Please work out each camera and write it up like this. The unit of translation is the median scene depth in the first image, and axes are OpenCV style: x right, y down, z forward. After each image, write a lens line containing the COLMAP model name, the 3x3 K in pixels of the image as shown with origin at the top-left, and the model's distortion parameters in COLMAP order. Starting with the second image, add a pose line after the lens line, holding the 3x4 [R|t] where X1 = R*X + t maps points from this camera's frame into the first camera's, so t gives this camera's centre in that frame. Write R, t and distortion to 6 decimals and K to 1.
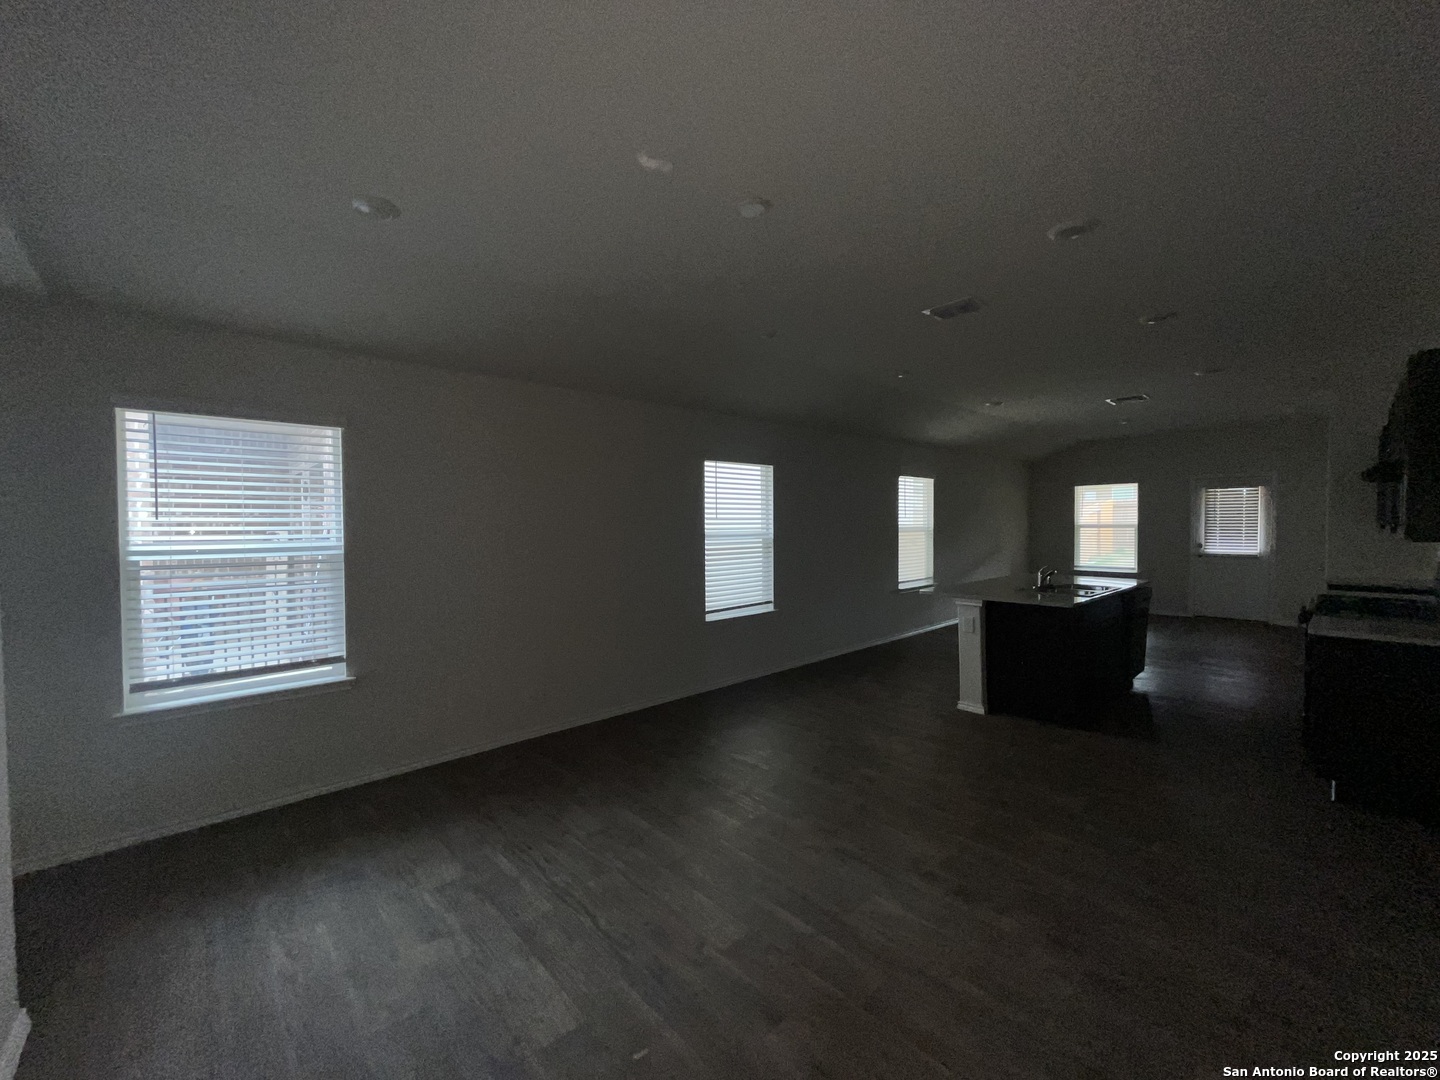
lens RADIAL K [[576.8, 0, 720.0], [0, 576.8, 540.0], [0, 0, 1]] dist [0.000972, -0.000122]
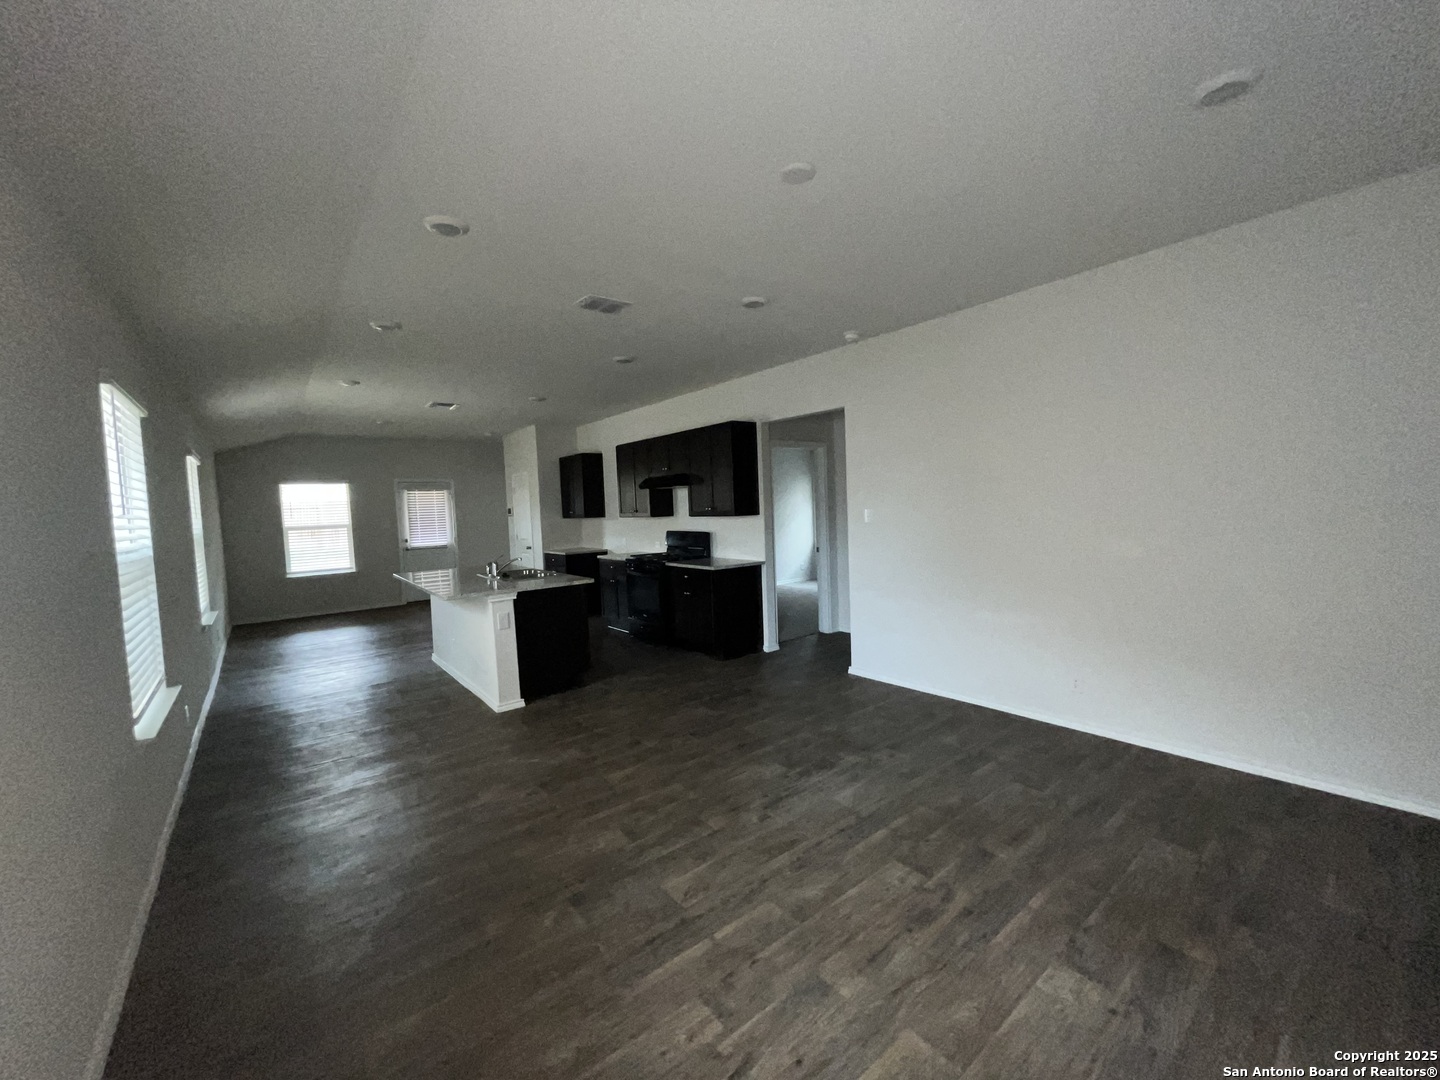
lens RADIAL K [[576.8, 0, 720.0], [0, 576.8, 540.0], [0, 0, 1]] dist [0.000972, -0.000122]
pose [[0.079570, -0.052840, 0.995428, -0.267131], [0.066851, 0.996629, 0.047560, -0.004288], [-0.994585, 0.062761, 0.082834, 0.305850]]
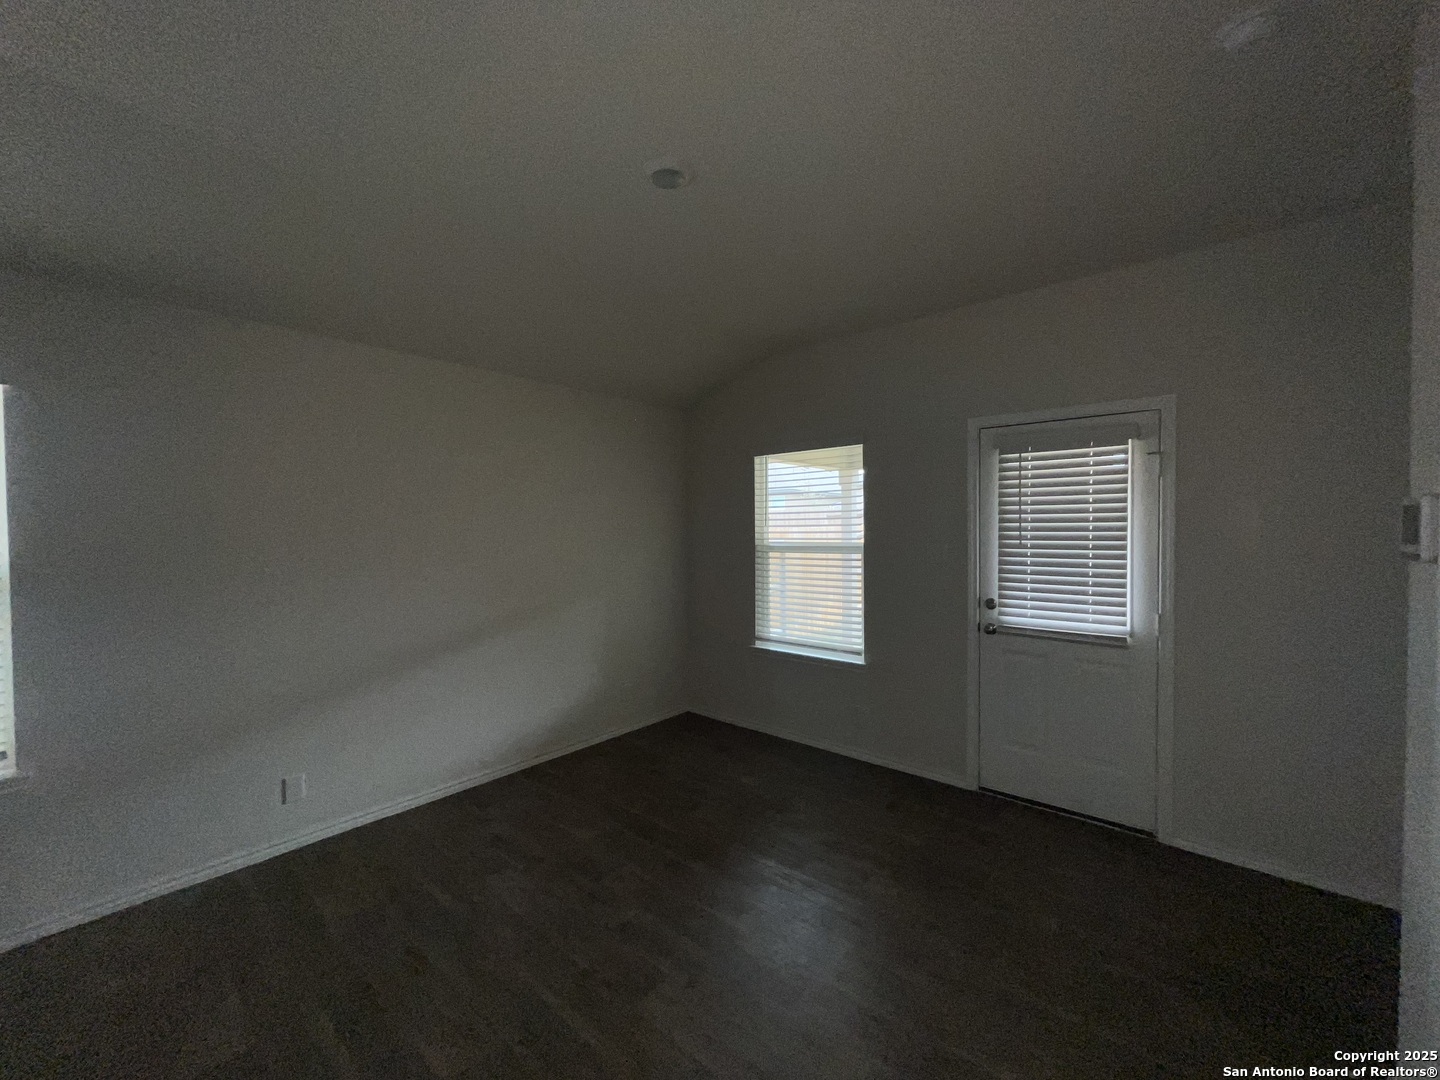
lens RADIAL K [[558.6, 0, 720.0], [0, 558.6, 540.0], [0, 0, 1]] dist [-0.000910, -0.000075]
pose [[0.996367, -0.004545, 0.085043, 0.658727], [0.005370, 0.999941, -0.009475, -0.031330], [-0.084995, 0.009897, 0.996332, 0.685030]]
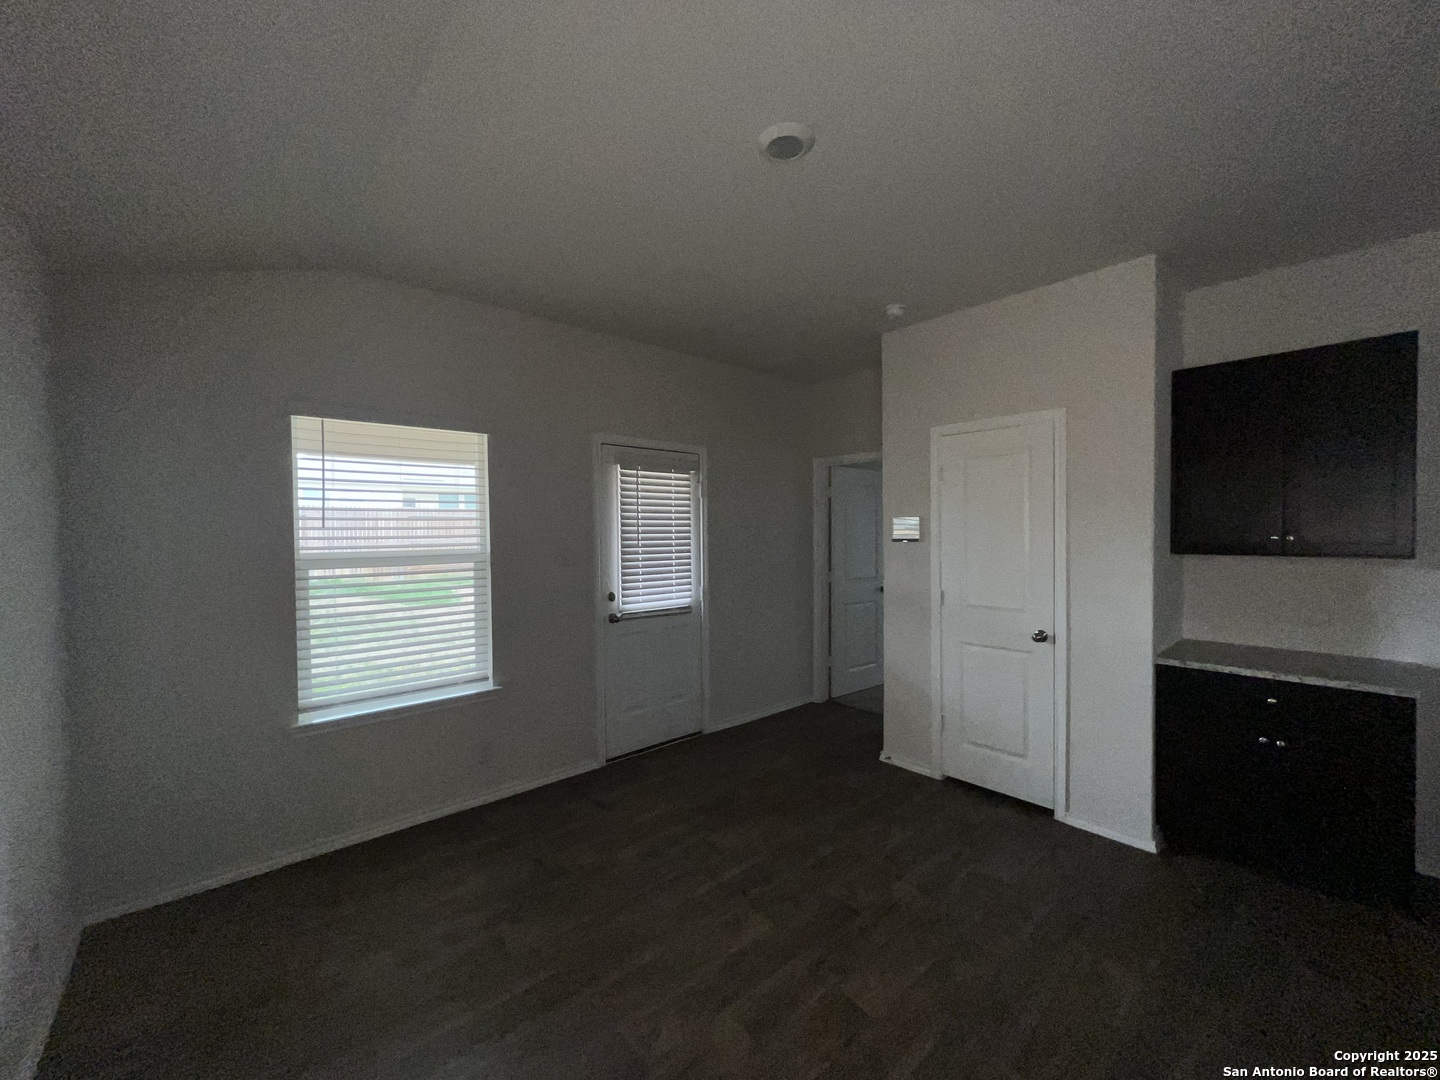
lens RADIAL K [[576.8, 0, 720.0], [0, 576.8, 540.0], [0, 0, 1]] dist [0.000972, -0.000122]
pose [[0.073259, -0.015688, 0.997190, 0.424130], [0.036265, 0.999257, 0.013056, -0.038128], [-0.996653, 0.035206, 0.073774, 0.933519]]
